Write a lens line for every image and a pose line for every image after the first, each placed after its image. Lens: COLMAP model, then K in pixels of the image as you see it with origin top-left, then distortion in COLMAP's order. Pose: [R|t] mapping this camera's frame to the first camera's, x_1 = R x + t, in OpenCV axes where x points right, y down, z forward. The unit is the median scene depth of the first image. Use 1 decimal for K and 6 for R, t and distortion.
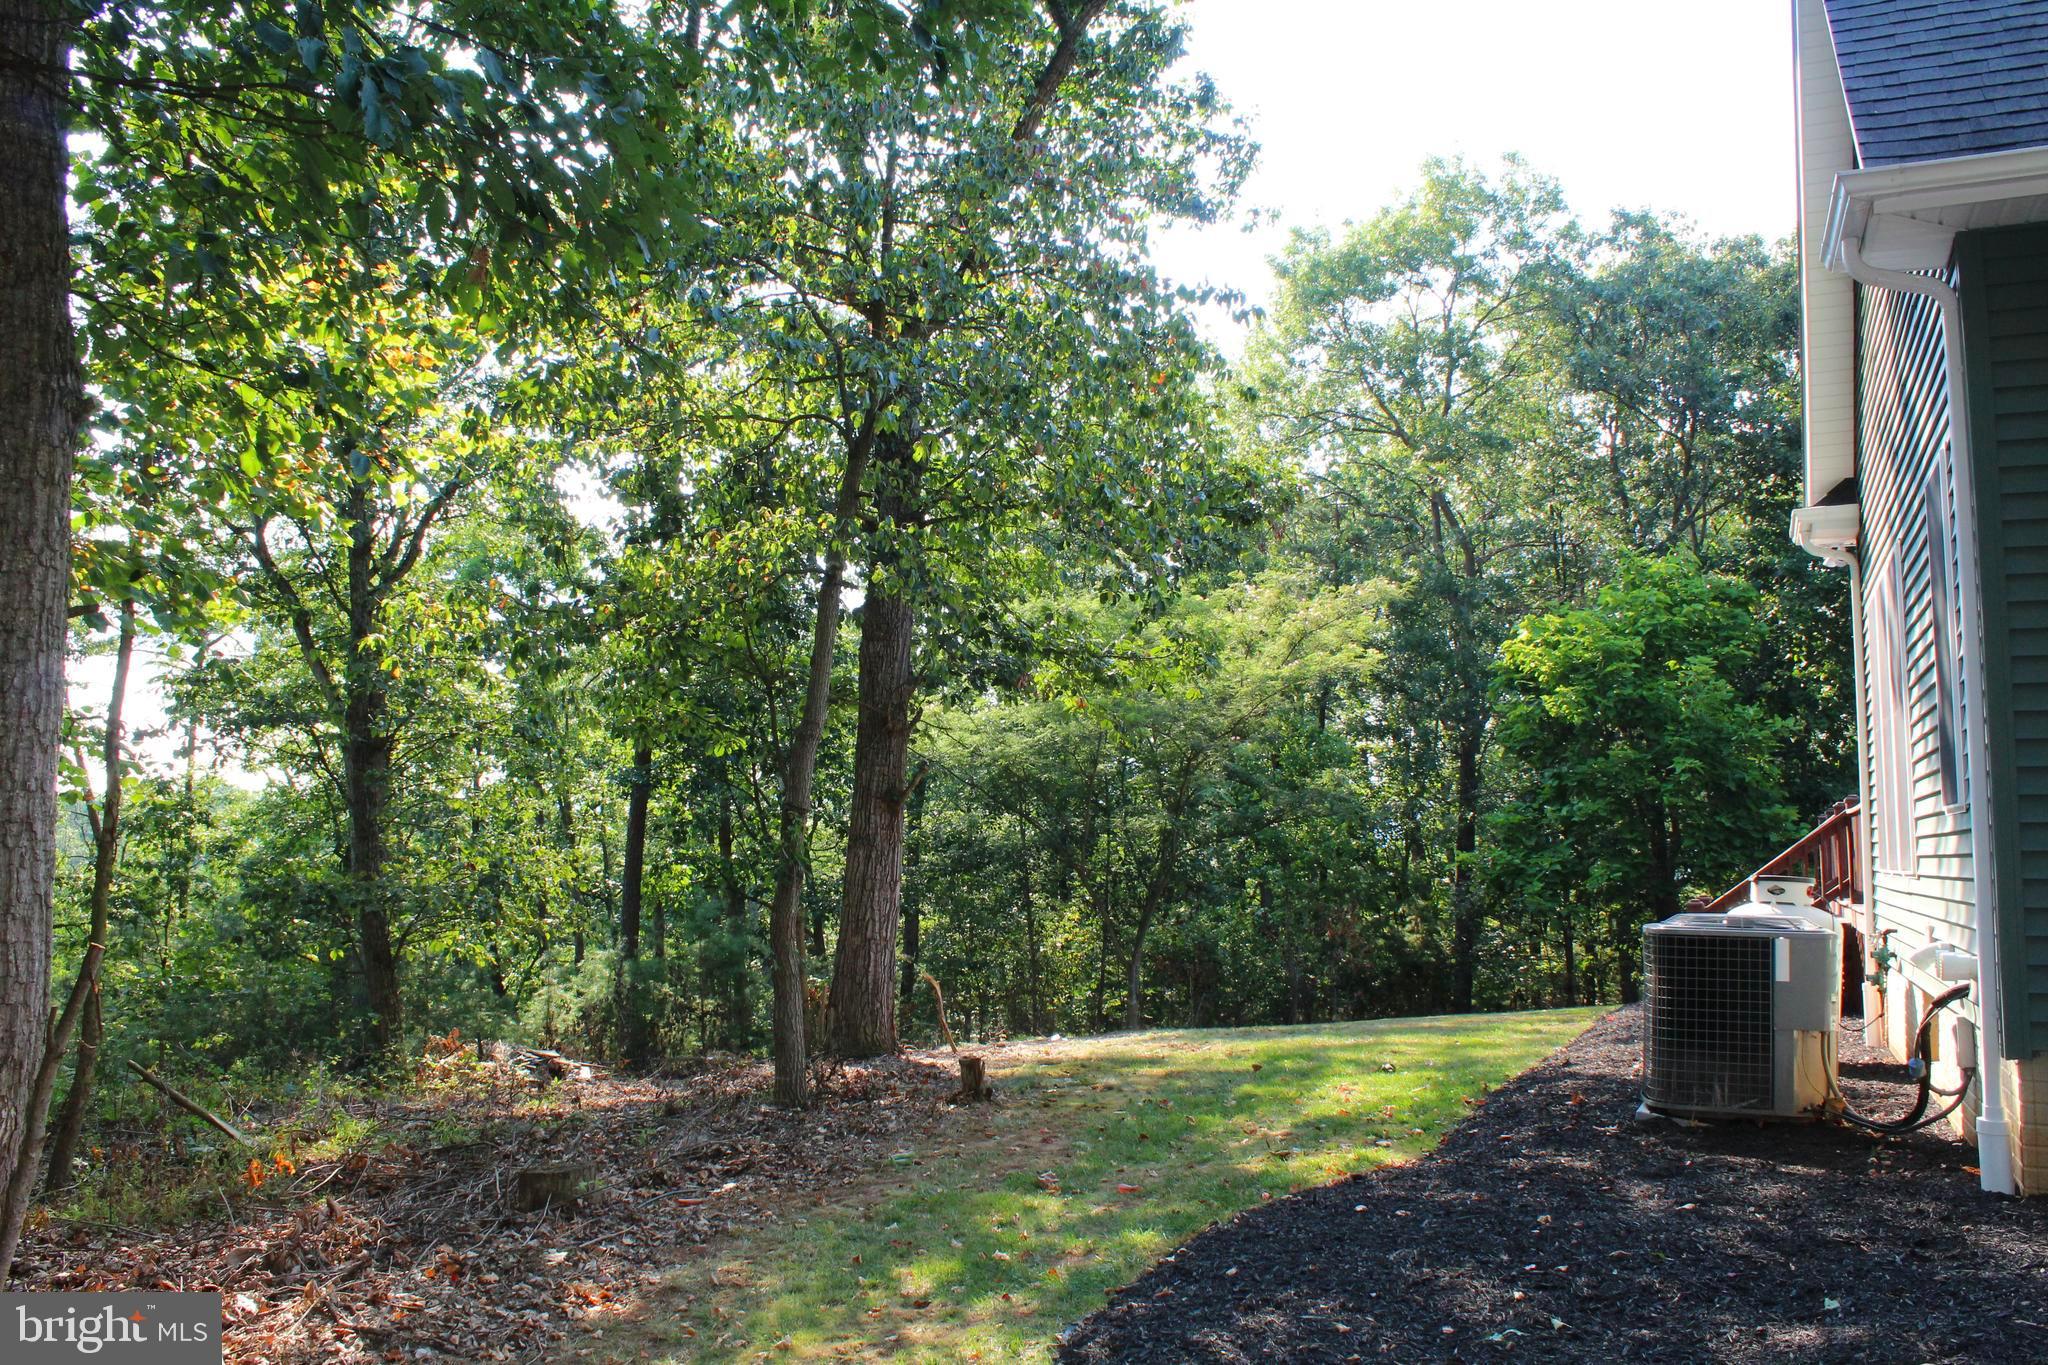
lens RADIAL K [[1708.3, 0, 1018.1], [0, 1708.3, 693.8], [0, 0, 1]] dist [-0.180642, 0.160858]
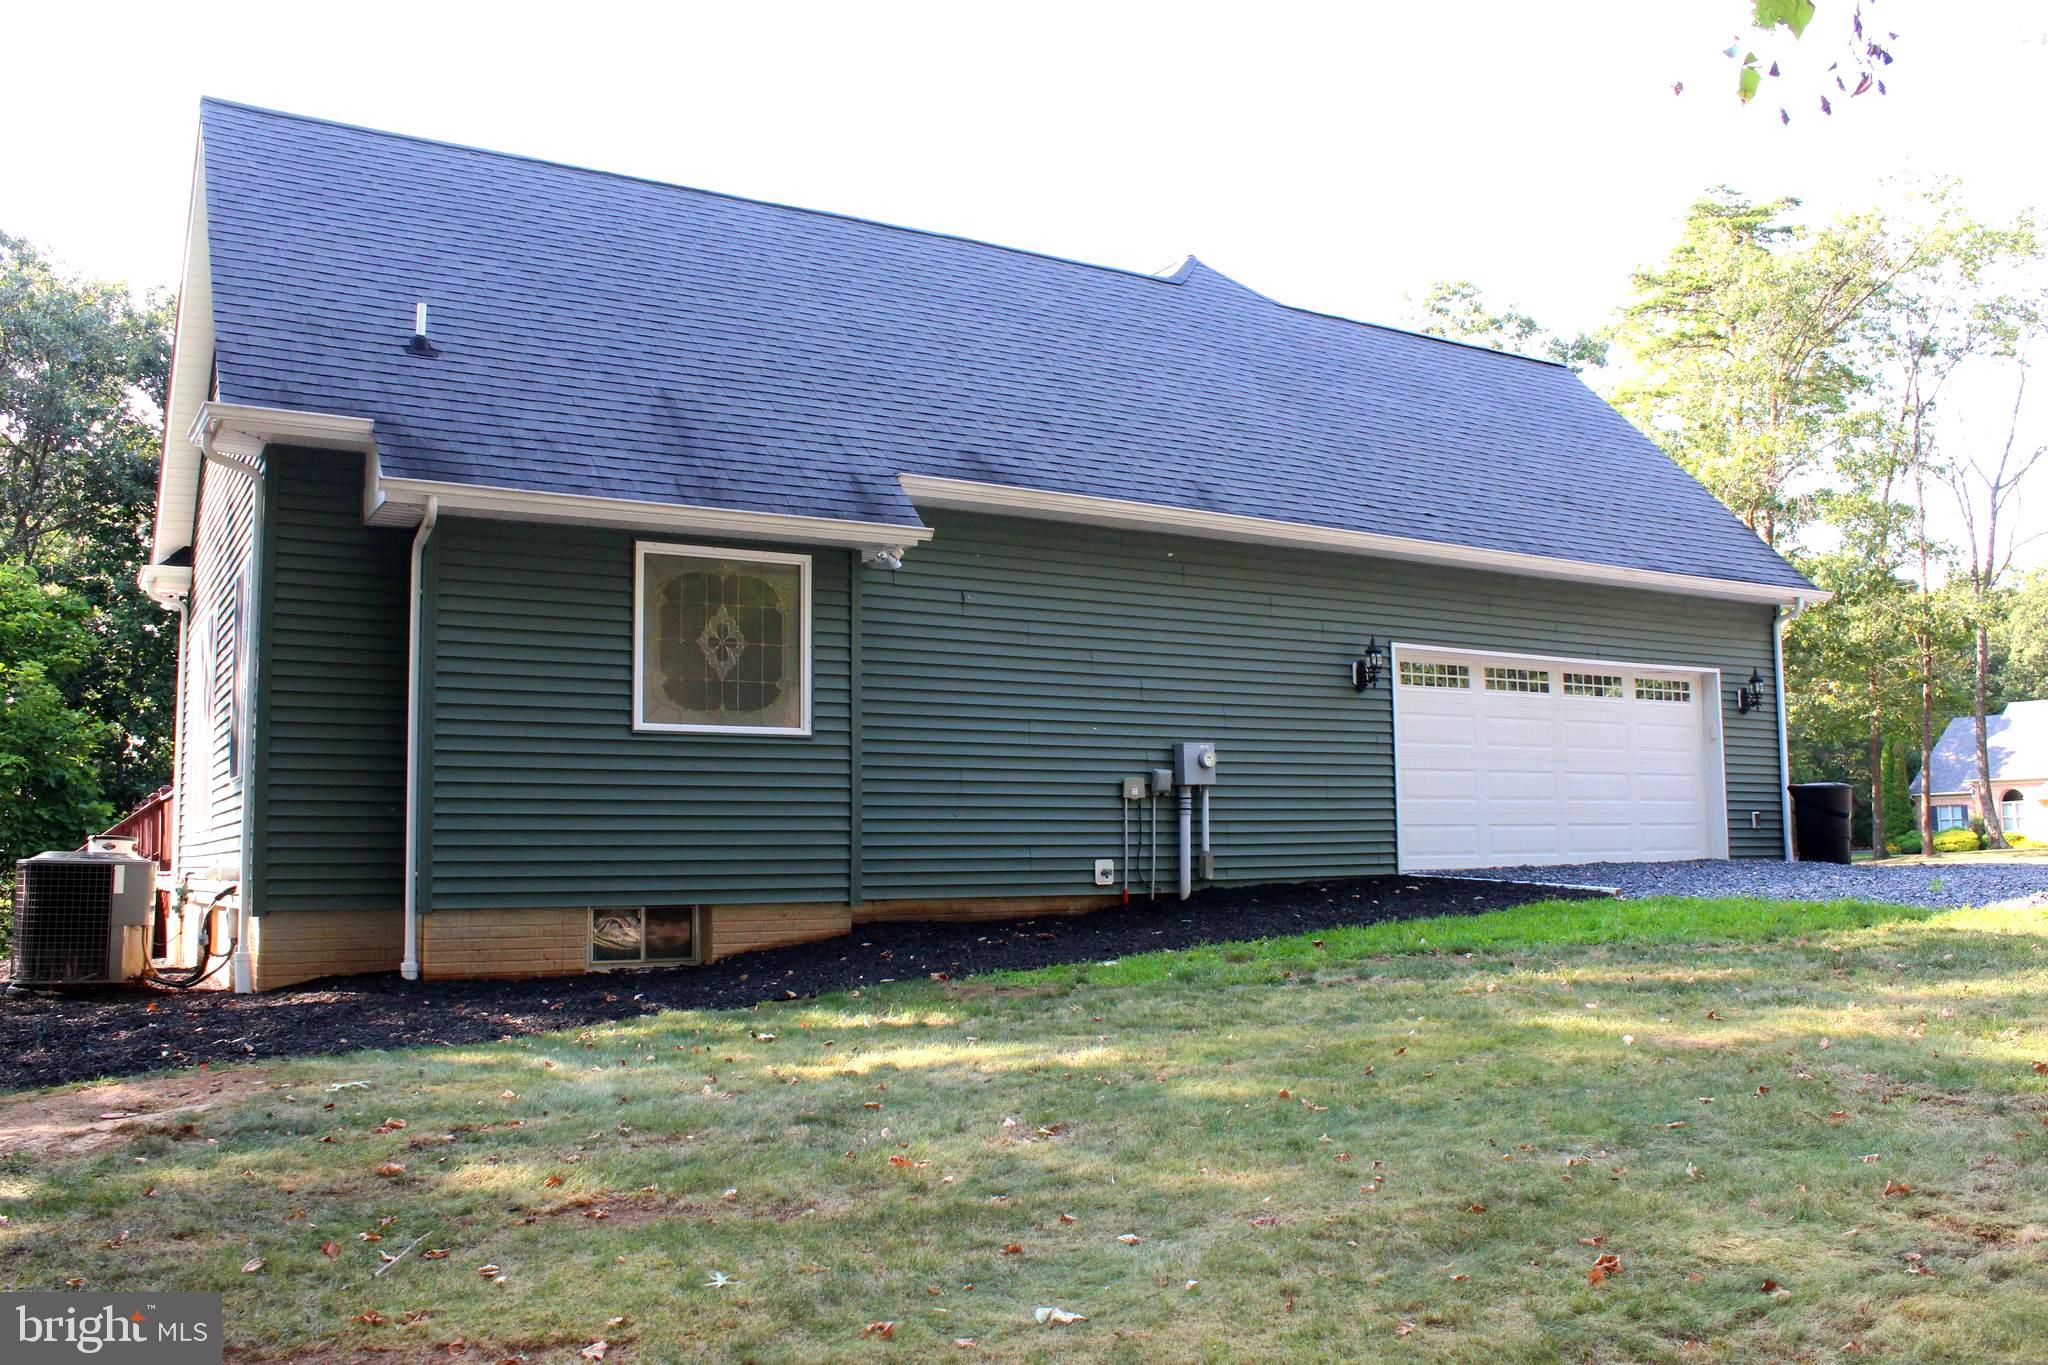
lens RADIAL K [[1708.3, 0, 1018.1], [0, 1708.3, 693.8], [0, 0, 1]] dist [-0.180642, 0.160858]
pose [[0.581177, 0.074219, 0.810386, -0.185507], [-0.067894, 0.996783, -0.042600, 0.000526], [-0.810940, -0.030262, 0.584346, -0.348489]]
